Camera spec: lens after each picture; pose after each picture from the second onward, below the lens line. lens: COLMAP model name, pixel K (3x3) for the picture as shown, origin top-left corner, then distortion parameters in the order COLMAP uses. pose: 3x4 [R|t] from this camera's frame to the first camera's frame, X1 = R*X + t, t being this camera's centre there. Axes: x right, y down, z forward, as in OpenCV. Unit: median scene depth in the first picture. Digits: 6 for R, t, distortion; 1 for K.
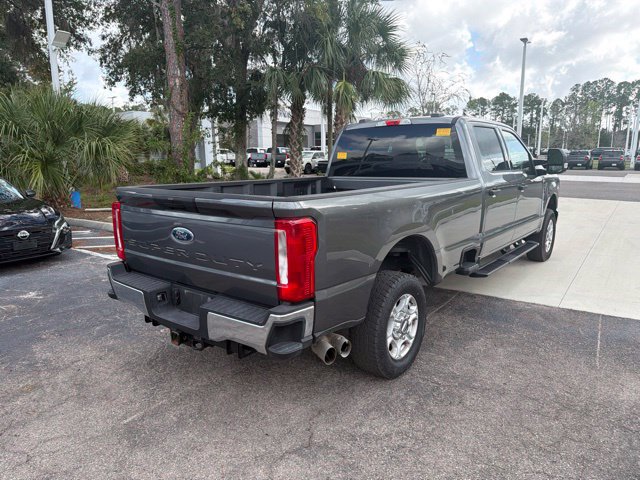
lens RADIAL K [[447.4, 0, 314.4], [0, 447.4, 242.0], [0, 0, 1]] dist [0.050534, -0.066283]
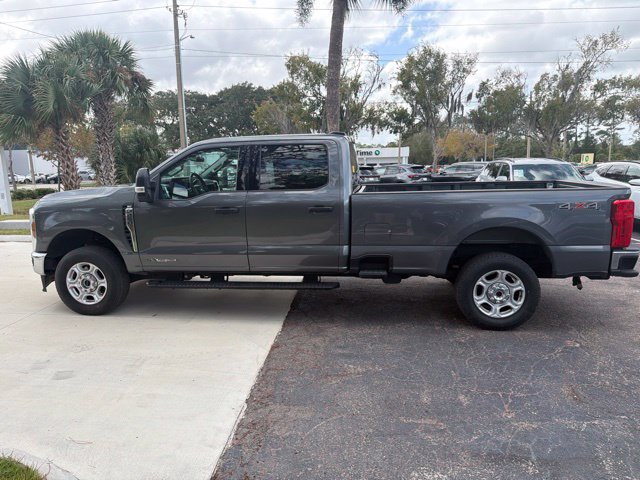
lens RADIAL K [[447.4, 0, 320.1], [0, 447.4, 245.3], [0, 0, 1]] dist [0.050534, -0.066283]
pose [[-0.522218, -0.128279, 0.843109, -0.574912], [0.185094, 0.948008, 0.258886, -0.242980], [-0.832484, 0.291249, -0.471323, 1.270729]]
